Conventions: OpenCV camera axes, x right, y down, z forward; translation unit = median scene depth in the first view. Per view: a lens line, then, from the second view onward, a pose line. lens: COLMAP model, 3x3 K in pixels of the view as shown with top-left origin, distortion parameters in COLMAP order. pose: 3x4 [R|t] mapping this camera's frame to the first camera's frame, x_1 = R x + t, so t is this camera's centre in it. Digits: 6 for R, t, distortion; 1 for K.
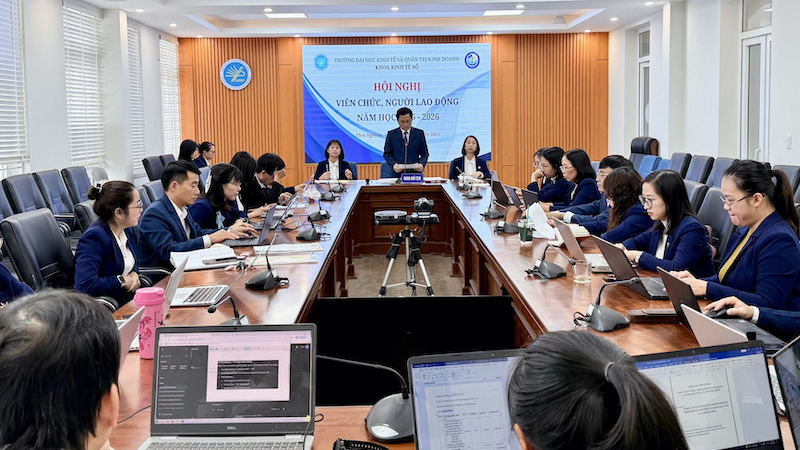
lens RADIAL K [[783.7, 0, 401.9], [0, 783.7, 181.8], [0, 0, 1]] dist [0.101719, -0.002387]
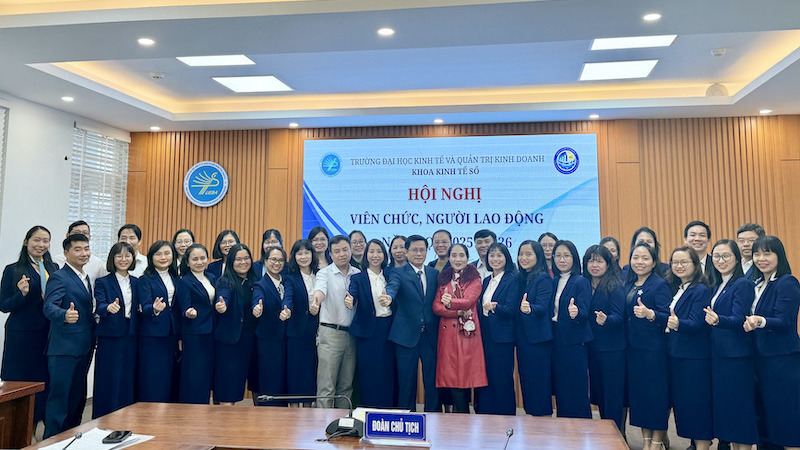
lens RADIAL K [[730.9, 0, 398.1], [0, 730.9, 149.5], [0, 0, 1]] dist [0.093180, -0.002525]
pose [[0.990405, -0.005135, -0.138103, 0.037655], [-0.024467, 0.977009, -0.211792, -0.036345], [0.136016, 0.213138, 0.967508, 0.414566]]
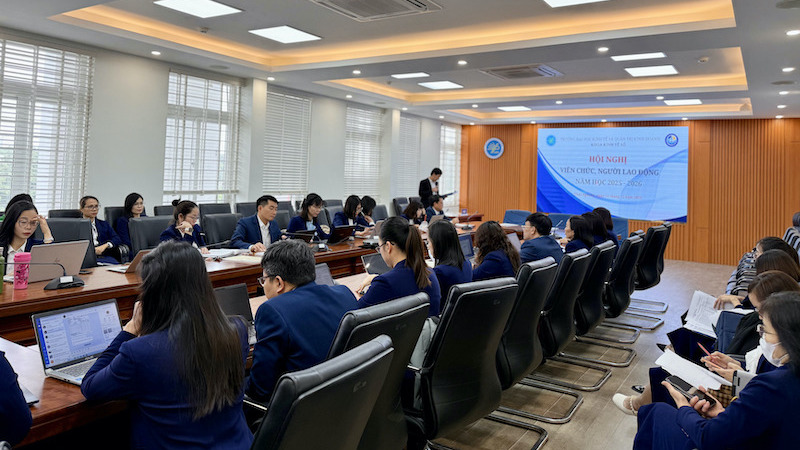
lens RADIAL K [[531.8, 0, 396.3], [0, 531.8, 159.7], [0, 0, 1]] dist [0.061226, -0.121107]
pose [[0.834980, 0.030086, -0.549457, 0.191660], [-0.093822, 0.991668, -0.088277, -0.008481], [0.542223, 0.125261, 0.830846, 0.064302]]
